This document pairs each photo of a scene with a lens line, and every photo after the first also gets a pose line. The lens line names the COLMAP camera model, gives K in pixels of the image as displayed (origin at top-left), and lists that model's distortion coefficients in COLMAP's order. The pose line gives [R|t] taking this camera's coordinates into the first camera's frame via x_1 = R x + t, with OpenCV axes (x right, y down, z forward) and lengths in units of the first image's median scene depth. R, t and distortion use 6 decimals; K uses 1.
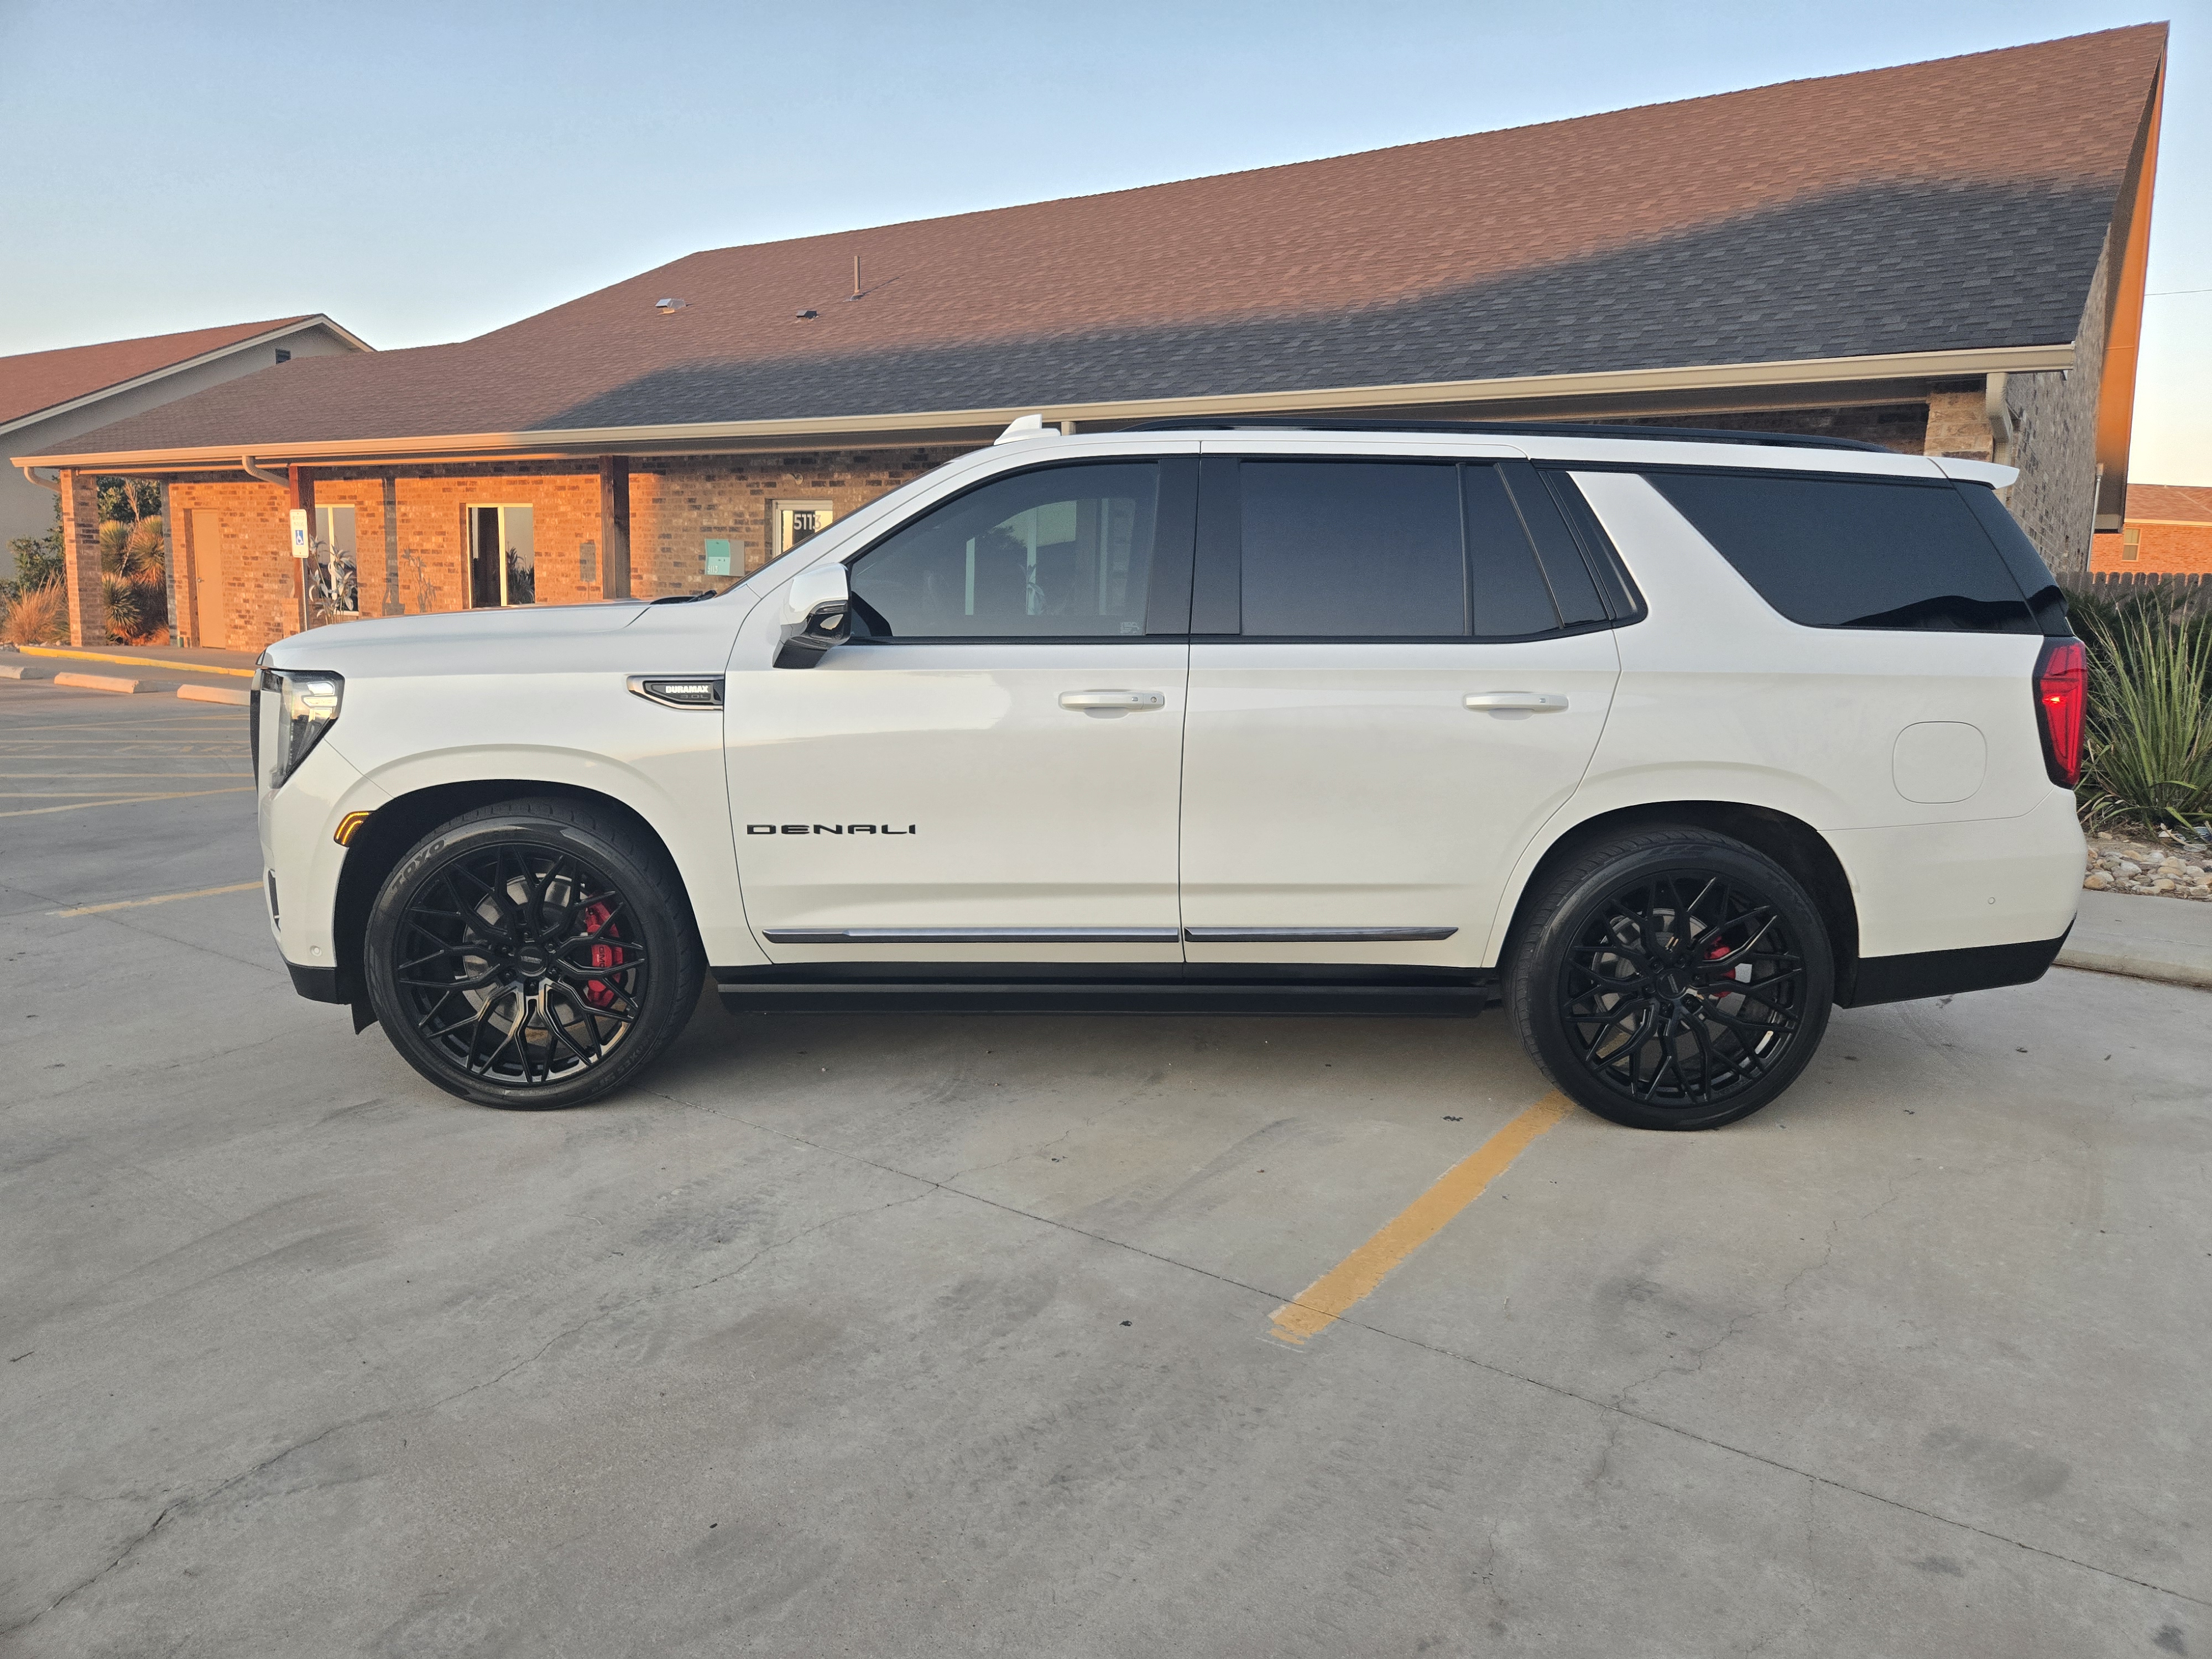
lens RADIAL K [[1477.2, 0, 1106.0], [0, 1477.2, 829.5], [0, 0, 1]] dist [0.043726, -0.001251]
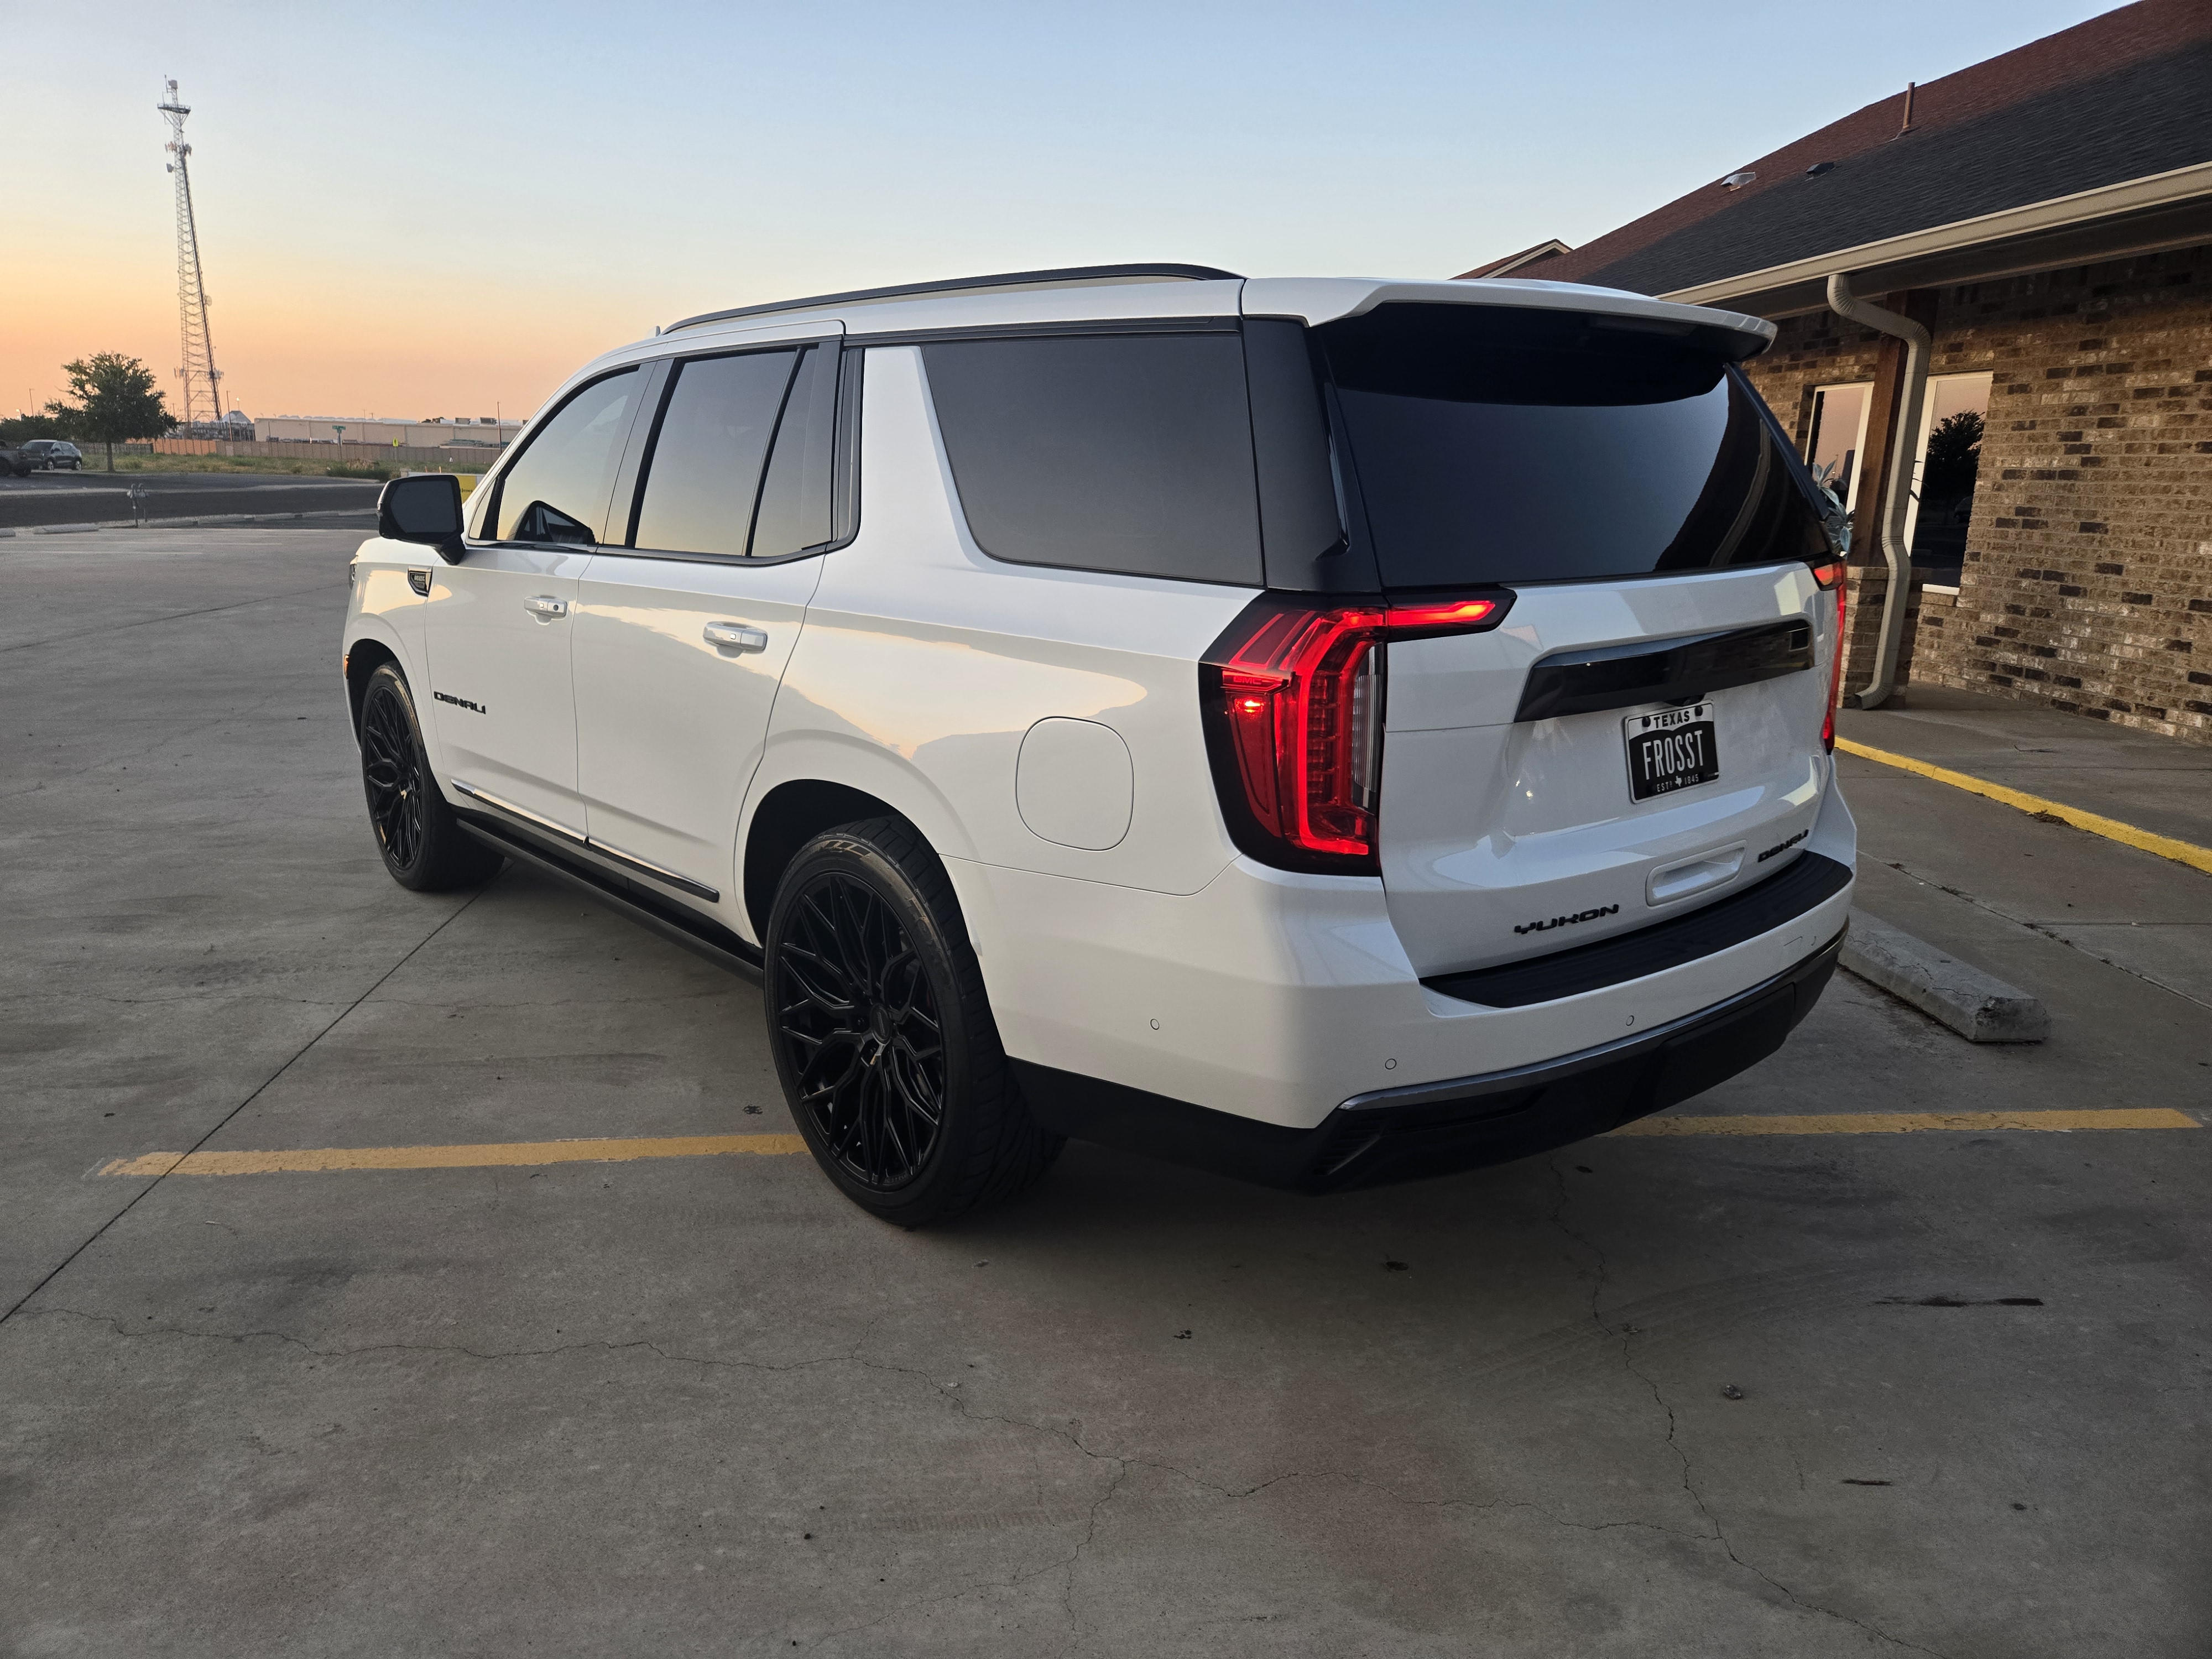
lens RADIAL K [[1448.7, 0, 1106.0], [0, 1448.7, 829.5], [0, 0, 1]] dist [0.004641, -0.001397]
pose [[0.638679, 0.167217, -0.751085, 1.251280], [-0.116997, 0.985856, 0.119998, -0.123147], [0.760527, 0.011234, 0.649209, 0.758247]]
